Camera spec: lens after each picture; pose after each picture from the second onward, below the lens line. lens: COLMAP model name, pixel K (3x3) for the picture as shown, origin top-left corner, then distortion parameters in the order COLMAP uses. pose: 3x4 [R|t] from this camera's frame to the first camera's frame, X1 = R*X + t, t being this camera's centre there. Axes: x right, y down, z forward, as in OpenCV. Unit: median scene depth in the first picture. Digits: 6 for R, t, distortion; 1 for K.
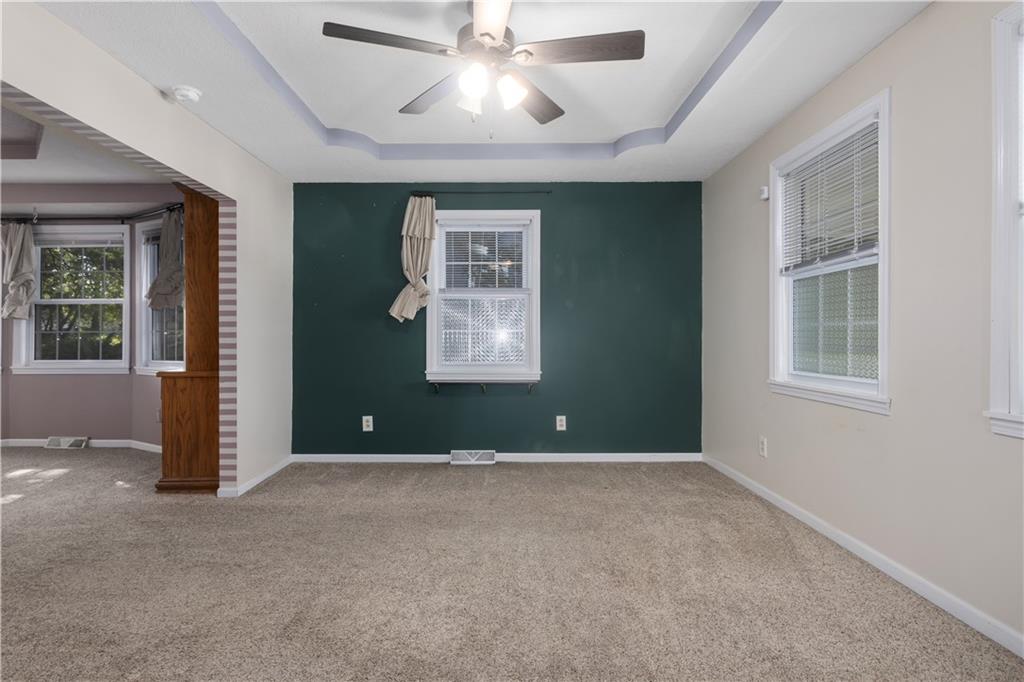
lens RADIAL K [[489.0, 0, 516.0], [0, 489.0, 339.9], [0, 0, 1]] dist [-0.002433, 0.001360]
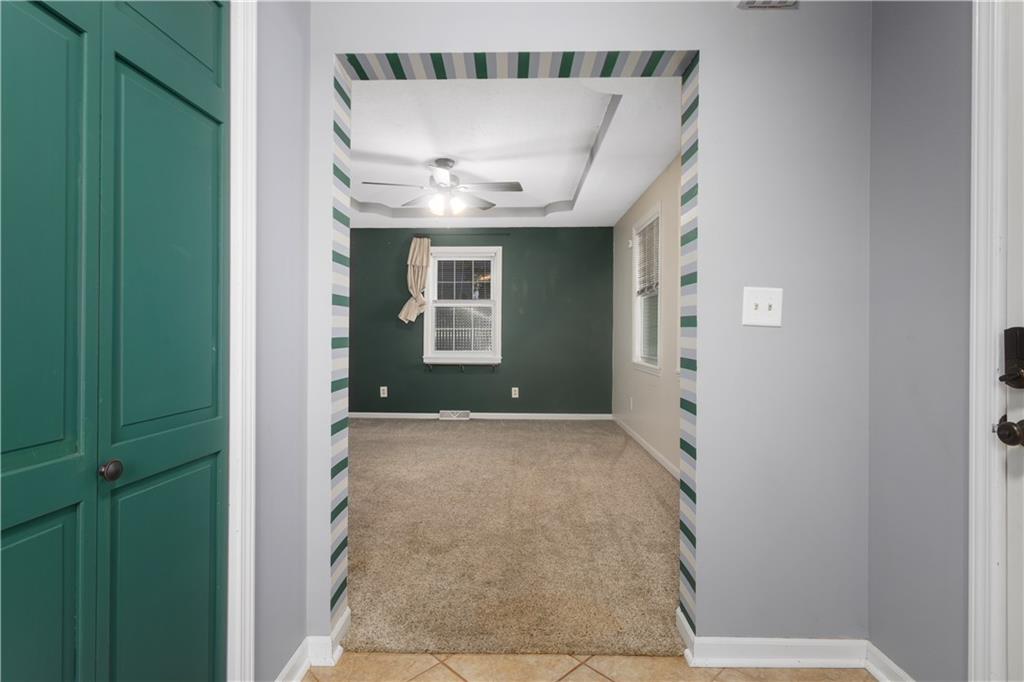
lens RADIAL K [[489.0, 0, 514.4], [0, 489.0, 330.1], [0, 0, 1]] dist [-0.002433, 0.001360]
pose [[0.999208, 0.003642, -0.039621, 0.149035], [-0.004067, 0.999935, -0.010657, -0.000590], [0.039580, 0.010810, 0.999158, -0.462747]]
